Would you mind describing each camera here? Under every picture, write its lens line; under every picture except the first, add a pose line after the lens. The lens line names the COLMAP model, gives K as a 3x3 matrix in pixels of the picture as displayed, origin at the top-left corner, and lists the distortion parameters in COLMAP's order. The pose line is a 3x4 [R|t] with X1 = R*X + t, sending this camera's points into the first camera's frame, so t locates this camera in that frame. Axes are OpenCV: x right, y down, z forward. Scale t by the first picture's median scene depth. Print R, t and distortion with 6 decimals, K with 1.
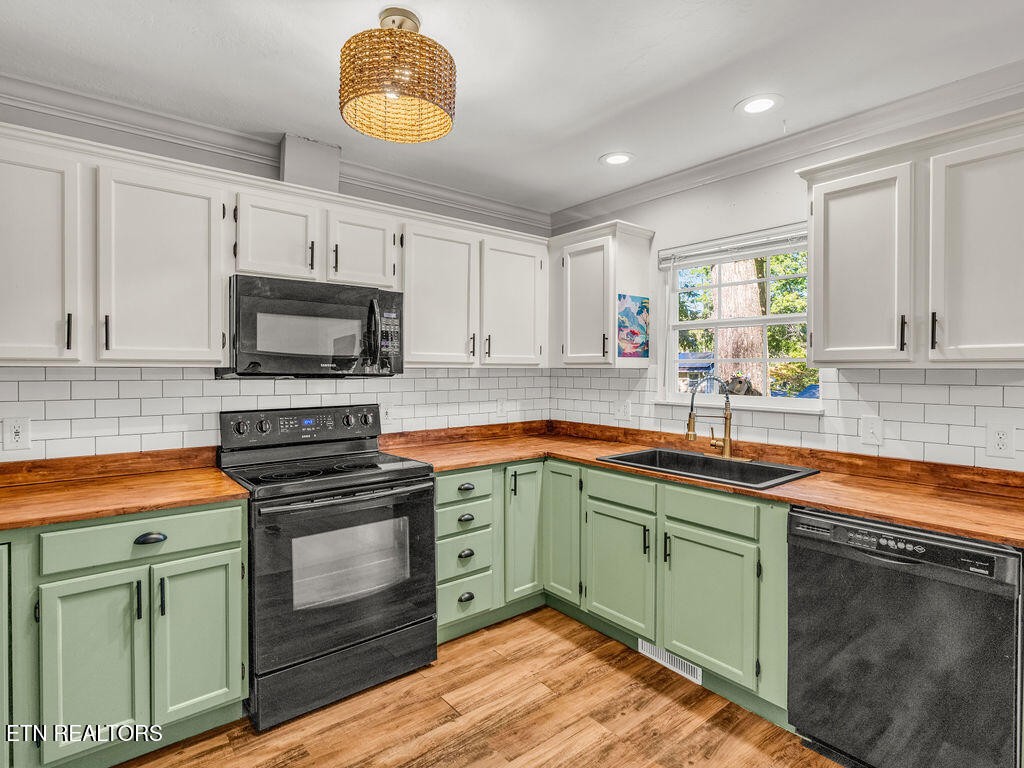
lens RADIAL K [[542.0, 0, 517.2], [0, 542.0, 378.5], [0, 0, 1]] dist [-0.009850, 0.001407]
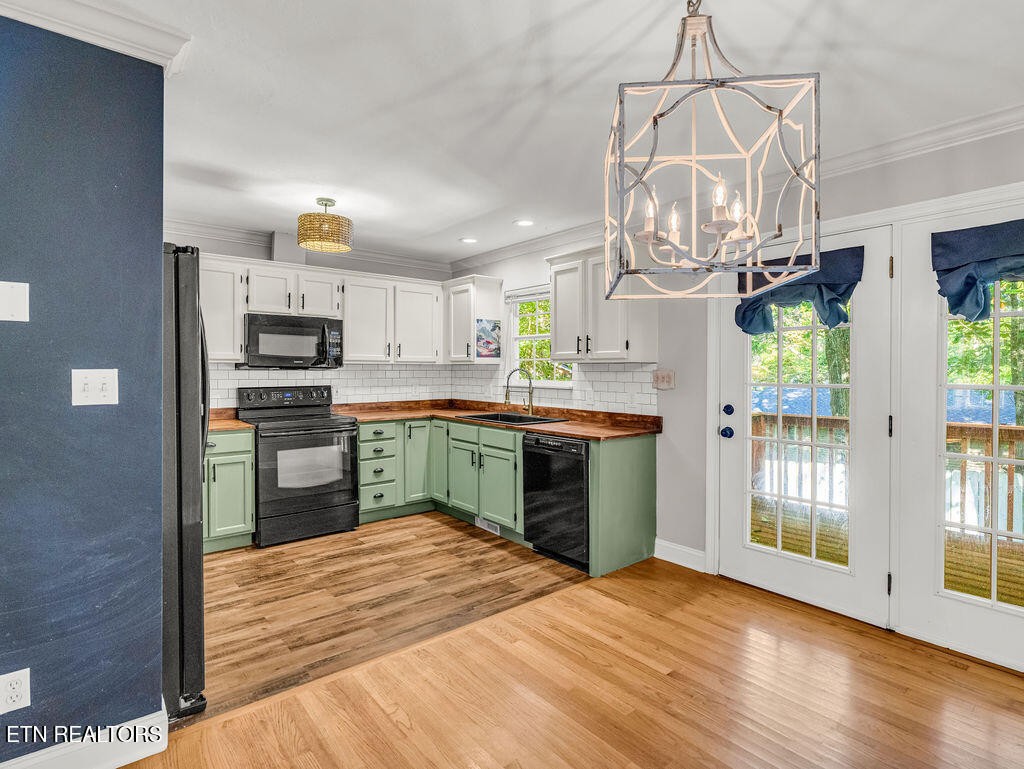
lens RADIAL K [[542.0, 0, 507.8], [0, 542.0, 379.8], [0, 0, 1]] dist [-0.009850, 0.001407]
pose [[0.999973, 0.000164, -0.007326, 0.345595], [-0.000154, 0.999999, 0.001369, 0.031323], [0.007326, -0.001368, 0.999972, -0.761354]]
